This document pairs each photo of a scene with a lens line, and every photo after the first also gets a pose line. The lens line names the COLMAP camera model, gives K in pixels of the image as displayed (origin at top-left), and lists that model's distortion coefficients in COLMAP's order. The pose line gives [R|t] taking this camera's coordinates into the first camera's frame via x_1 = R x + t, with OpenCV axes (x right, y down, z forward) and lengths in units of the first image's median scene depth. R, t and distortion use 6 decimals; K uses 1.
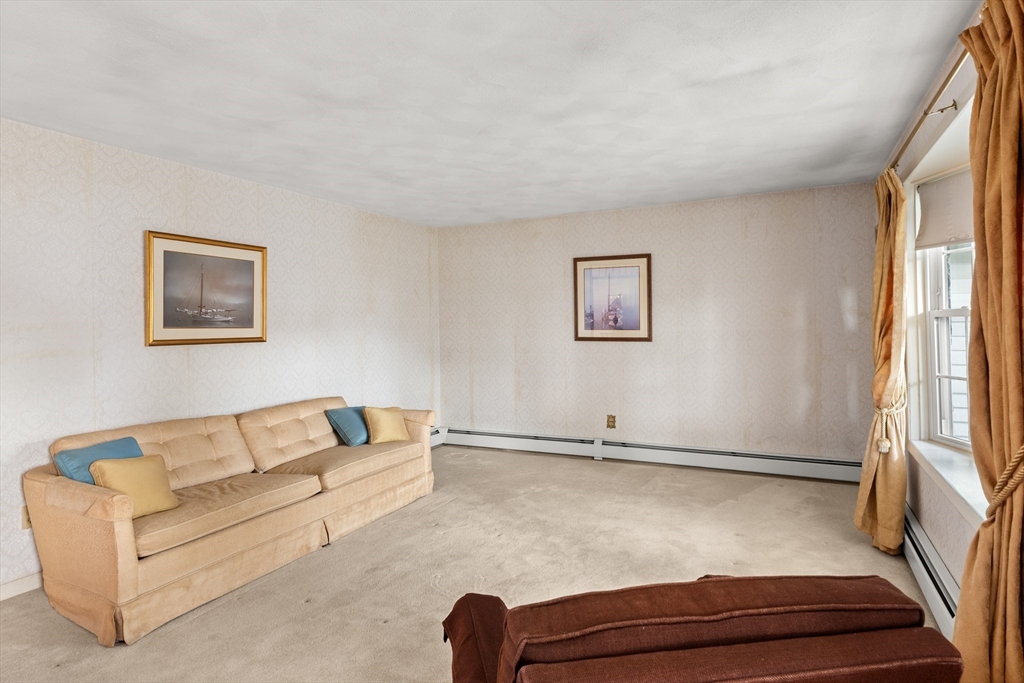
lens RADIAL K [[566.9, 0, 514.5], [0, 566.9, 320.1], [0, 0, 1]] dist [0.007165, -0.000867]
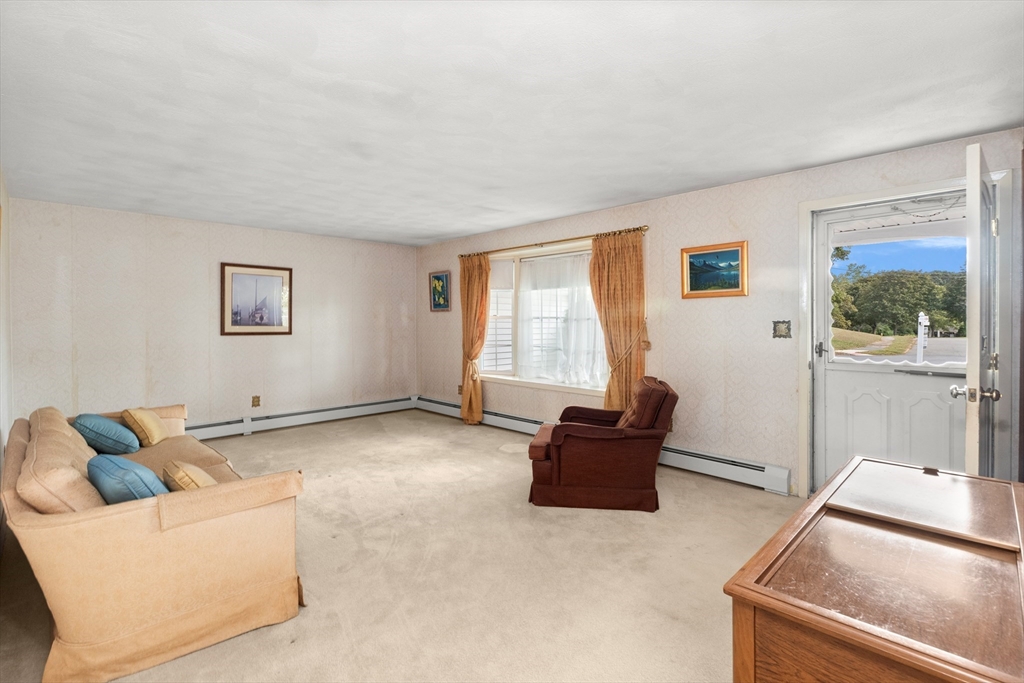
lens RADIAL K [[479.8, 0, 514.7], [0, 479.8, 322.5], [0, 0, 1]] dist [-0.002143, 0.000171]
pose [[0.324073, 0.011031, 0.945968, -0.628253], [-0.008796, 0.999924, -0.008646, 0.013887], [-0.945991, -0.005519, 0.324145, 0.143007]]
